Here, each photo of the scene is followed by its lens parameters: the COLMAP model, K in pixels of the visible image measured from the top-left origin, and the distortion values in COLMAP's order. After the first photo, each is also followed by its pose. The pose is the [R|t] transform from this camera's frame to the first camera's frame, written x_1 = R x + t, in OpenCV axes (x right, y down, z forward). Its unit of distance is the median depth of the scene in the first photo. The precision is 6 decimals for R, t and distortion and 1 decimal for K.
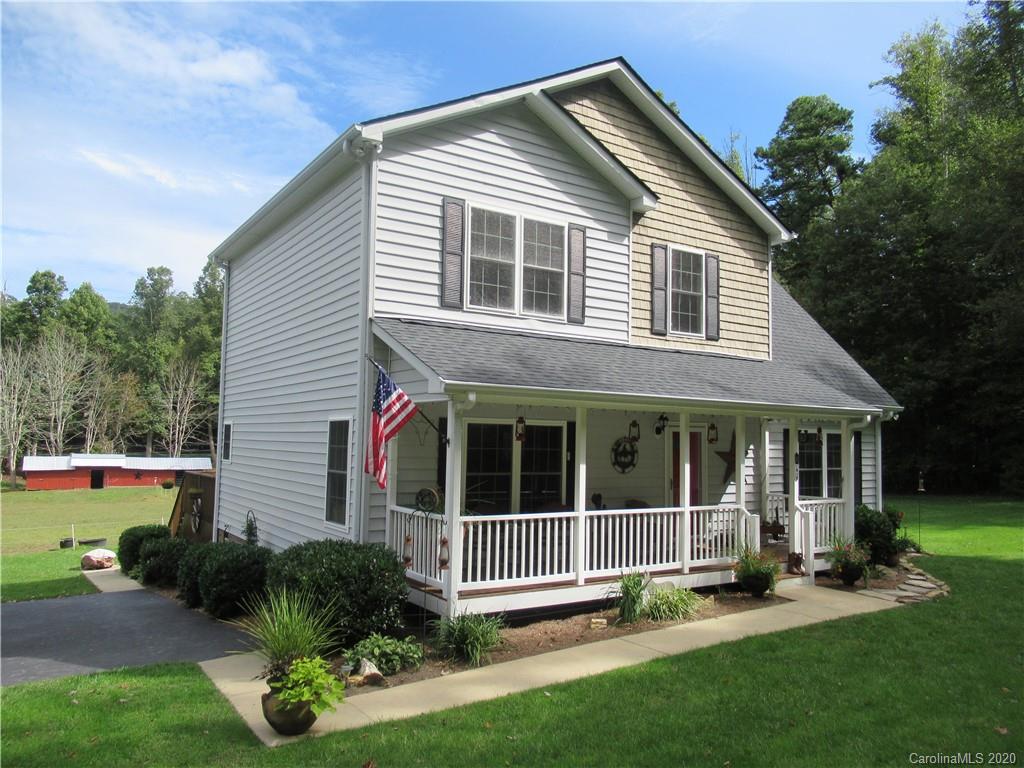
lens RADIAL K [[758.3, 0, 512.0], [0, 758.3, 384.0], [0, 0, 1]] dist [-0.007727, -0.003986]
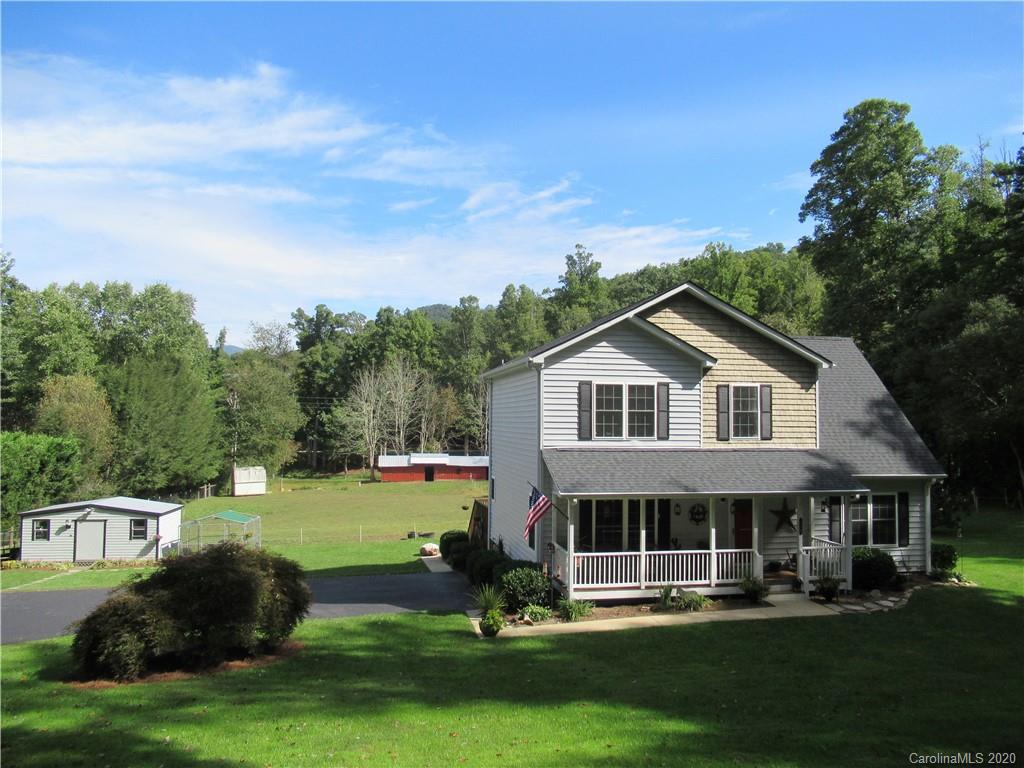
lens RADIAL K [[758.3, 0, 512.0], [0, 758.3, 384.0], [0, 0, 1]] dist [-0.007727, -0.003986]
pose [[0.924138, -0.028267, -0.381011, 0.404563], [0.036707, 0.999215, 0.014903, -0.231501], [0.380291, -0.027758, 0.924450, -0.700801]]
